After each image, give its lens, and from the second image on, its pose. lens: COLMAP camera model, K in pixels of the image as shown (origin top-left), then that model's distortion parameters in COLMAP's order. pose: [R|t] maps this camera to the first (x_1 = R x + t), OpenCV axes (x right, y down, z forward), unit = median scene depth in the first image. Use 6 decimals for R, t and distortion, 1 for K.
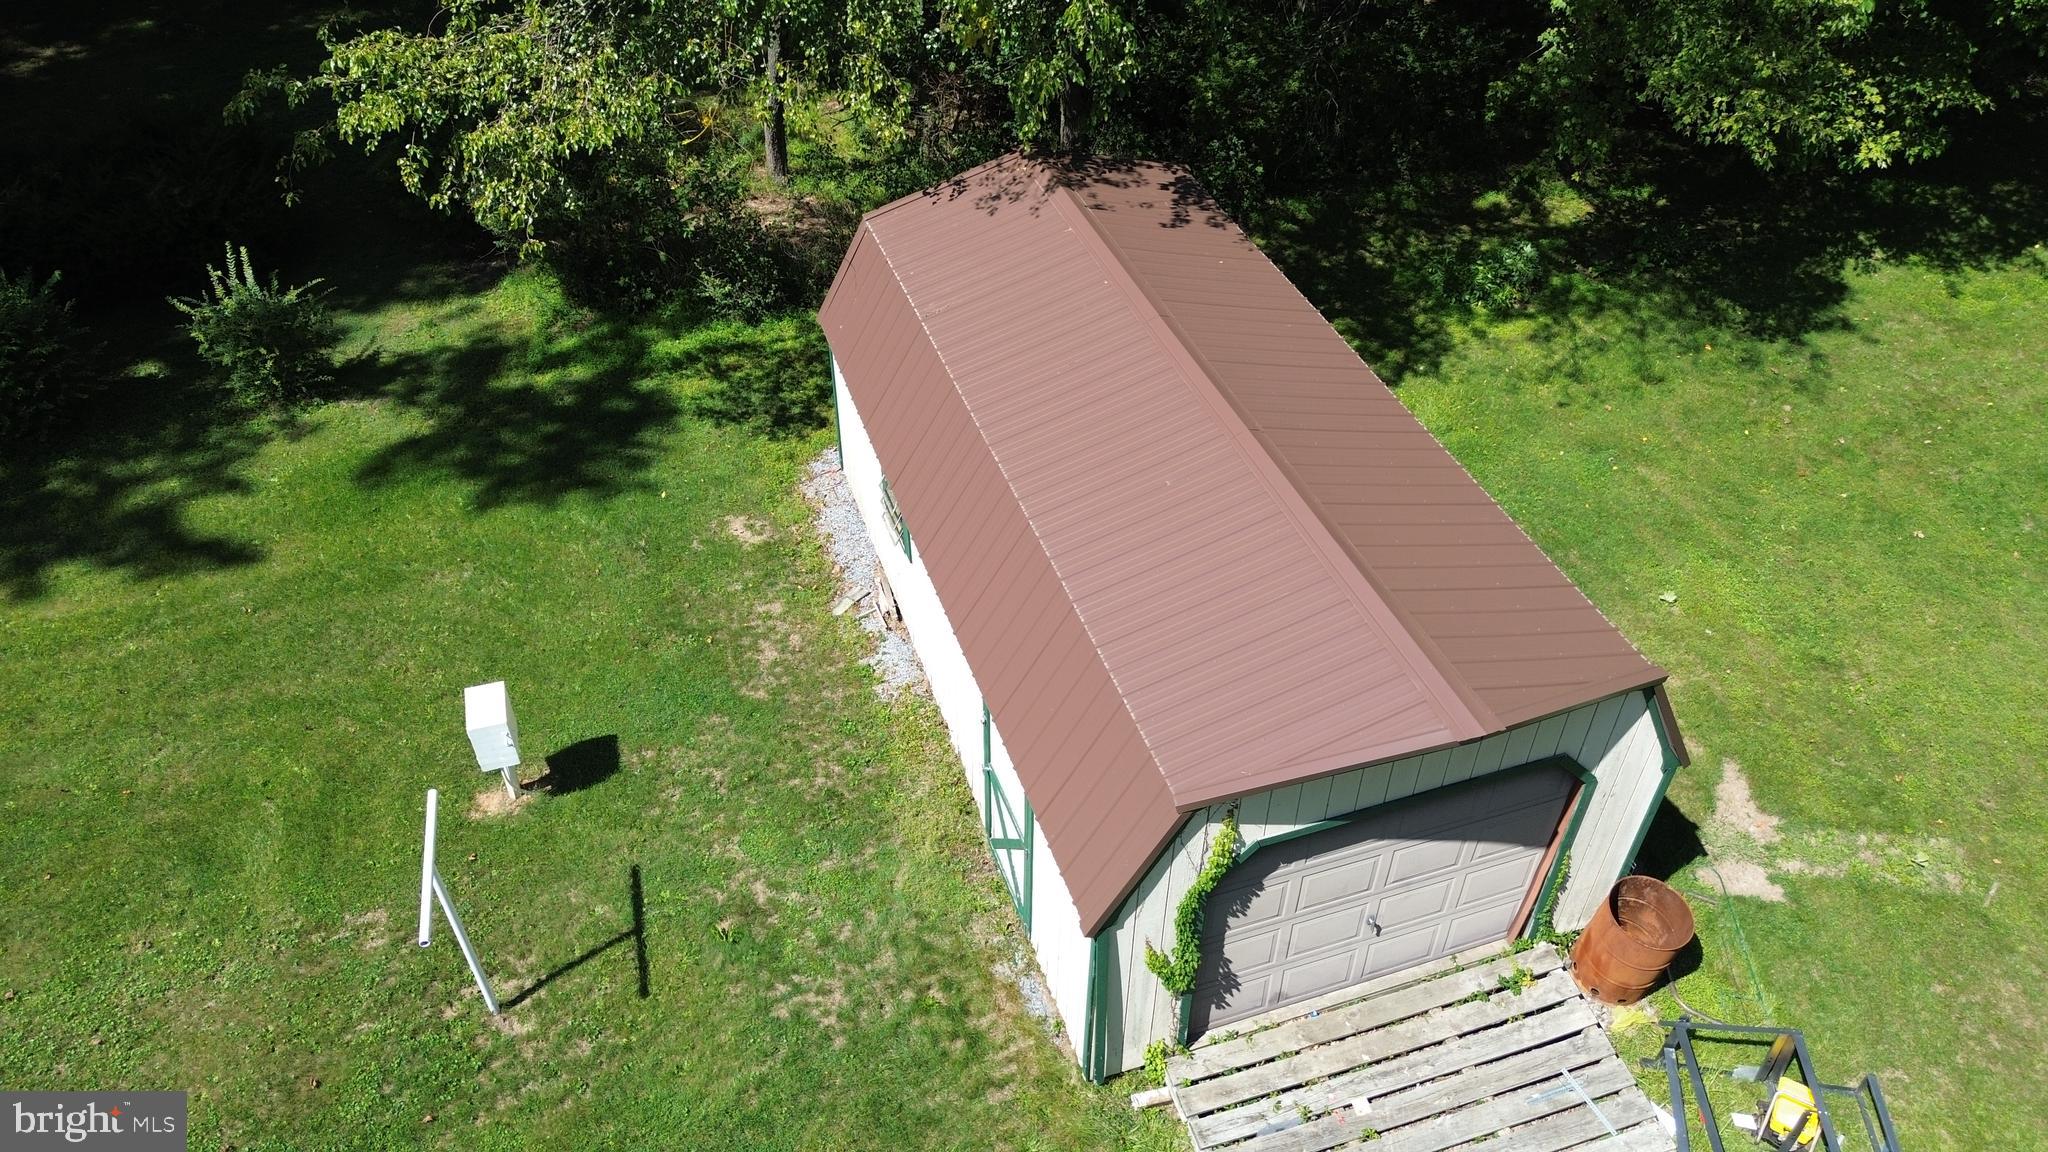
lens RADIAL K [[1451.3, 0, 1026.6], [0, 1451.3, 579.8], [0, 0, 1]] dist [0.066437, -0.064388]
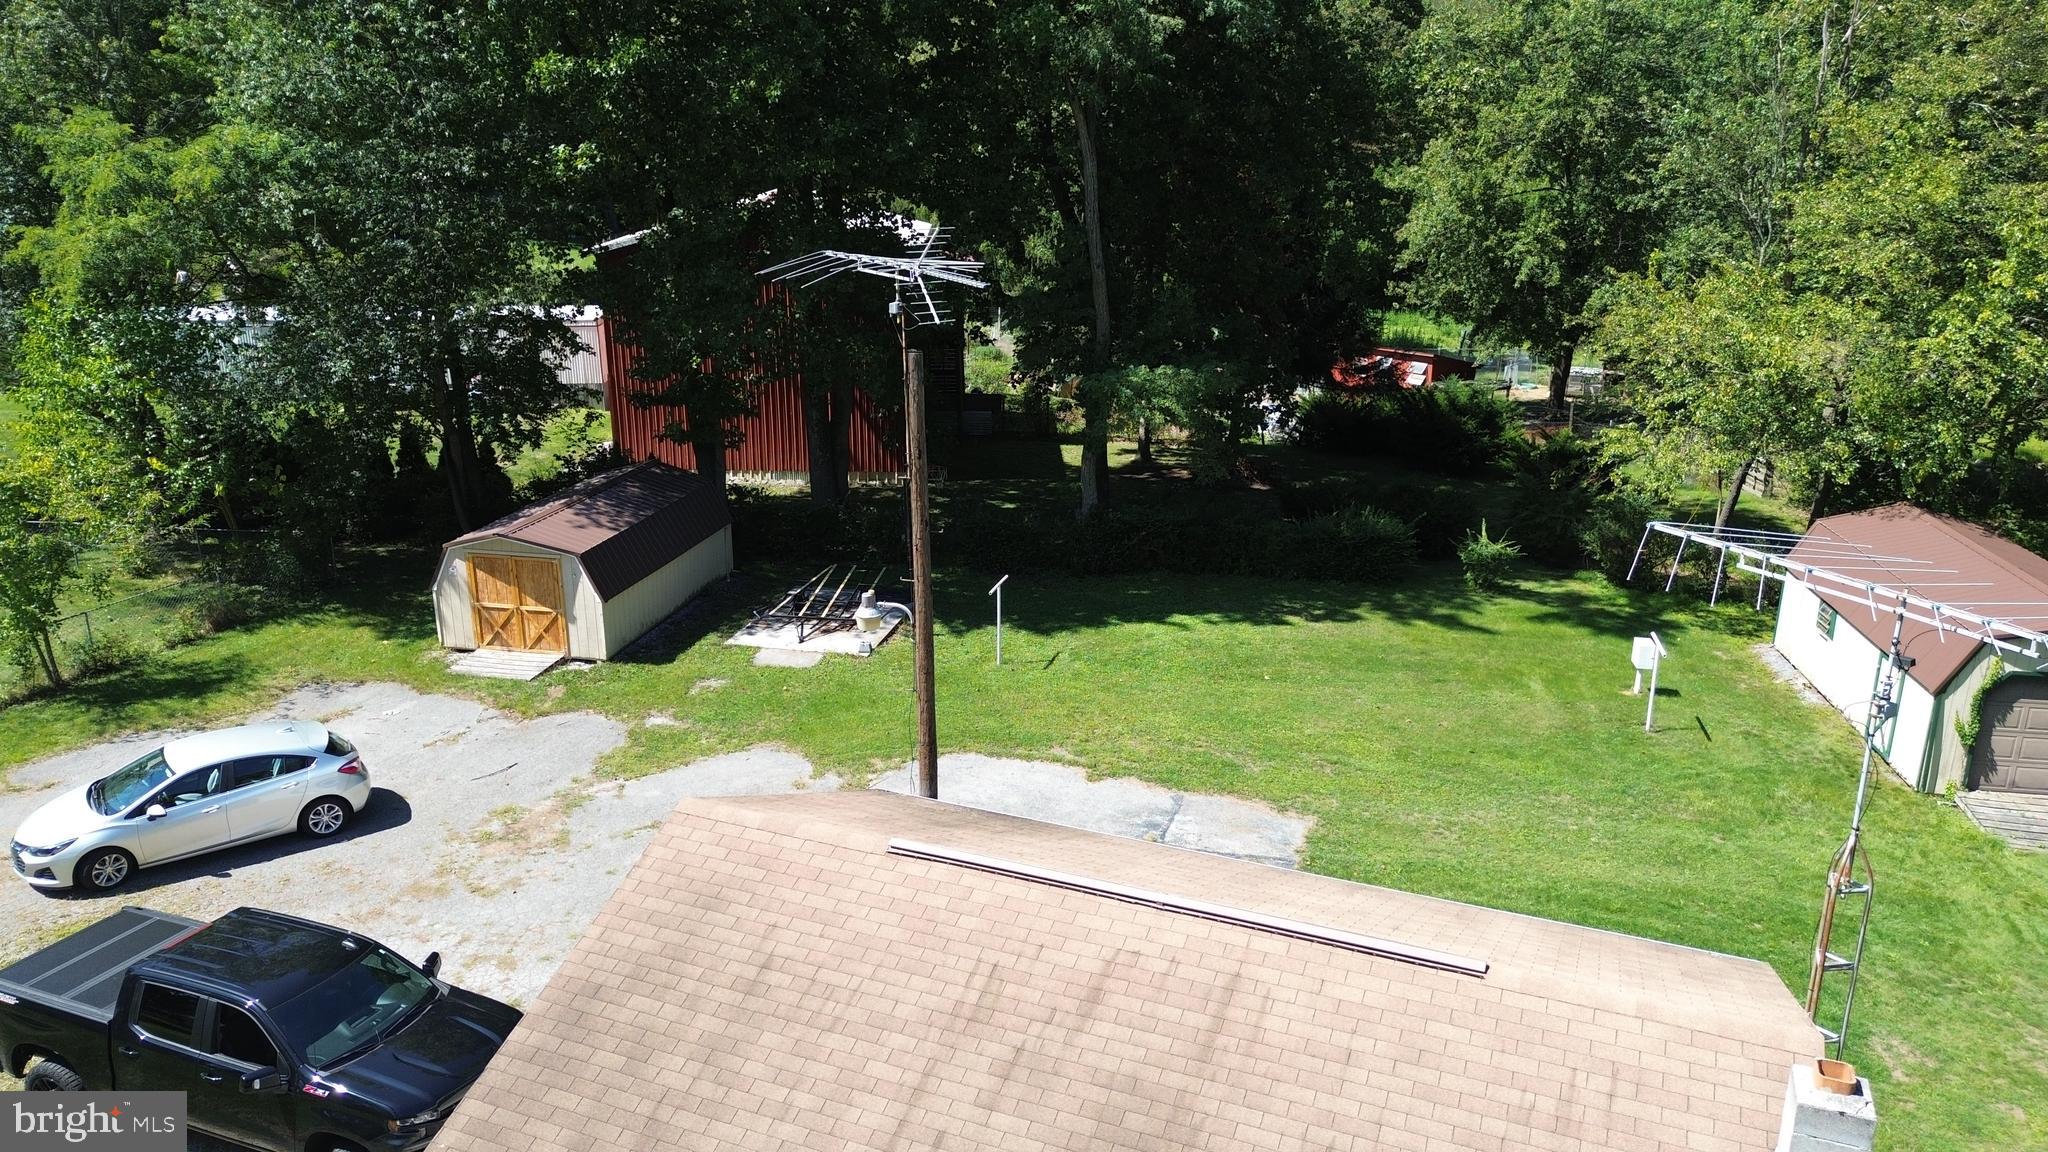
lens RADIAL K [[1451.3, 0, 1028.5], [0, 1451.3, 579.0], [0, 0, 1]] dist [0.066437, -0.064388]
pose [[0.883977, 0.138116, -0.446665, -0.190295], [-0.320133, 0.875079, -0.362975, 1.219710], [0.340734, 0.463854, 0.817765, -1.451951]]
